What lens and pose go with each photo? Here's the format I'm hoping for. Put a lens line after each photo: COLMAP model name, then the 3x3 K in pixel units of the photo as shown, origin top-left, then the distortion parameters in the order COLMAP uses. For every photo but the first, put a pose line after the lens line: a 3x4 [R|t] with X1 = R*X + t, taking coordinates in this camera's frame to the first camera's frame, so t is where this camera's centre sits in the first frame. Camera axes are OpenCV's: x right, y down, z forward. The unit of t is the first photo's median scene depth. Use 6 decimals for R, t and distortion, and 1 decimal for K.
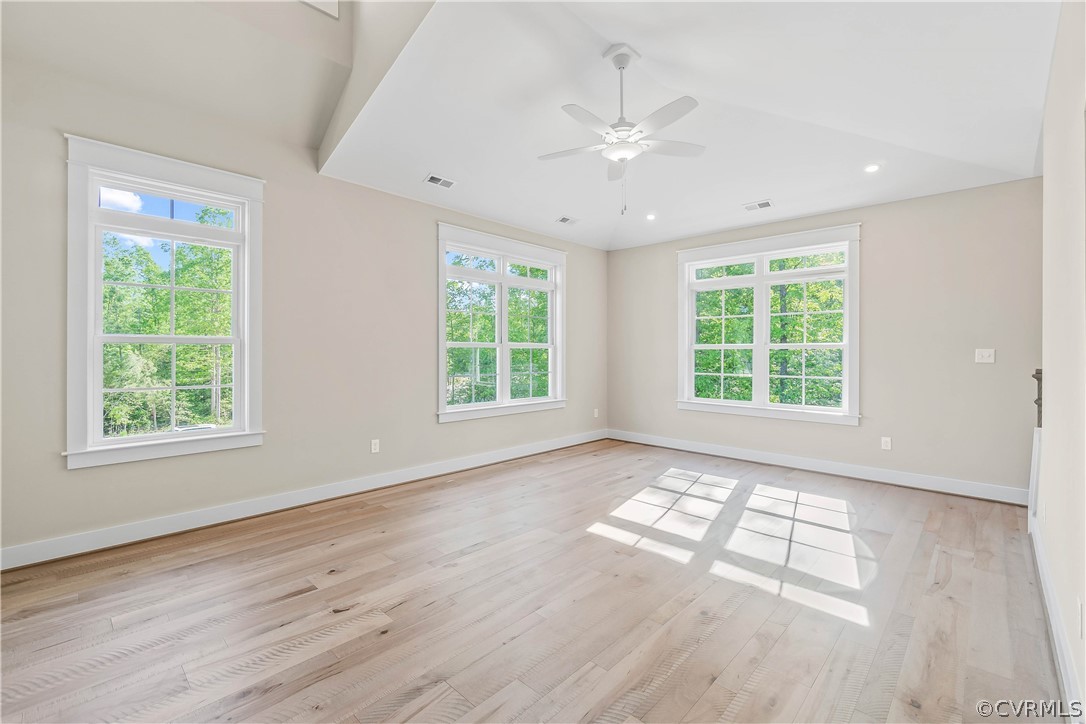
lens RADIAL K [[466.1, 0, 546.0], [0, 466.1, 359.3], [0, 0, 1]] dist [0.001417, 0.000107]
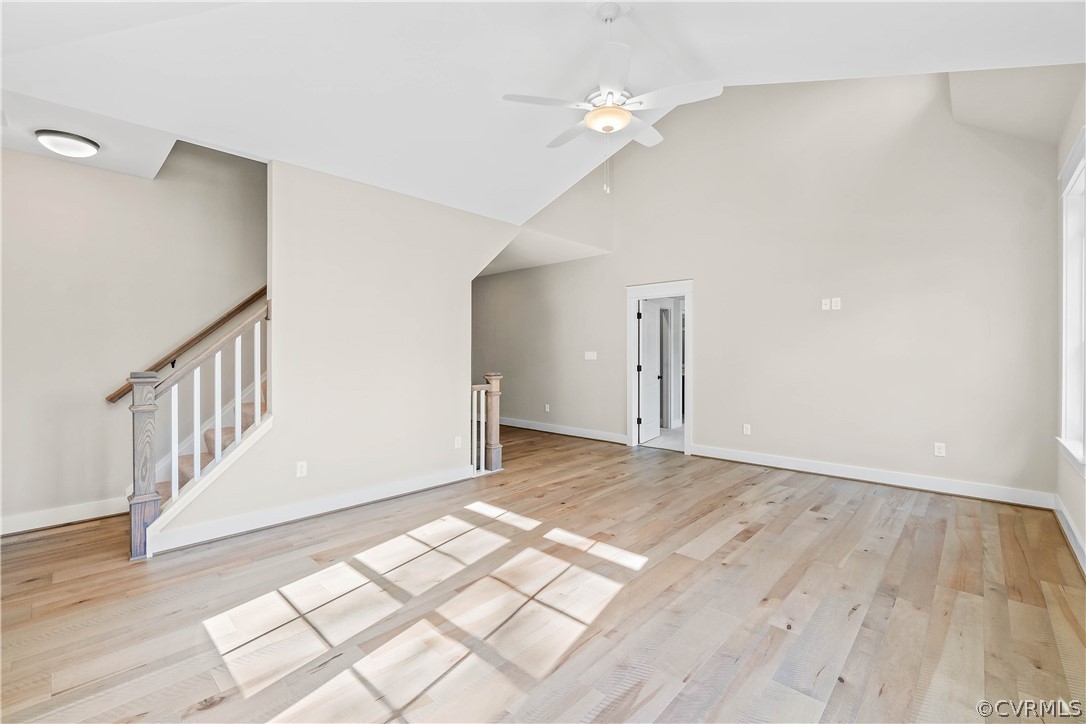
lens RADIAL K [[466.1, 0, 545.2], [0, 466.1, 356.3], [0, 0, 1]] dist [0.001417, 0.000107]
pose [[-0.999958, -0.003019, -0.008653, 0.314525], [-0.003207, 0.999757, 0.021804, -0.034546], [0.008585, 0.021831, -0.999725, 2.035409]]
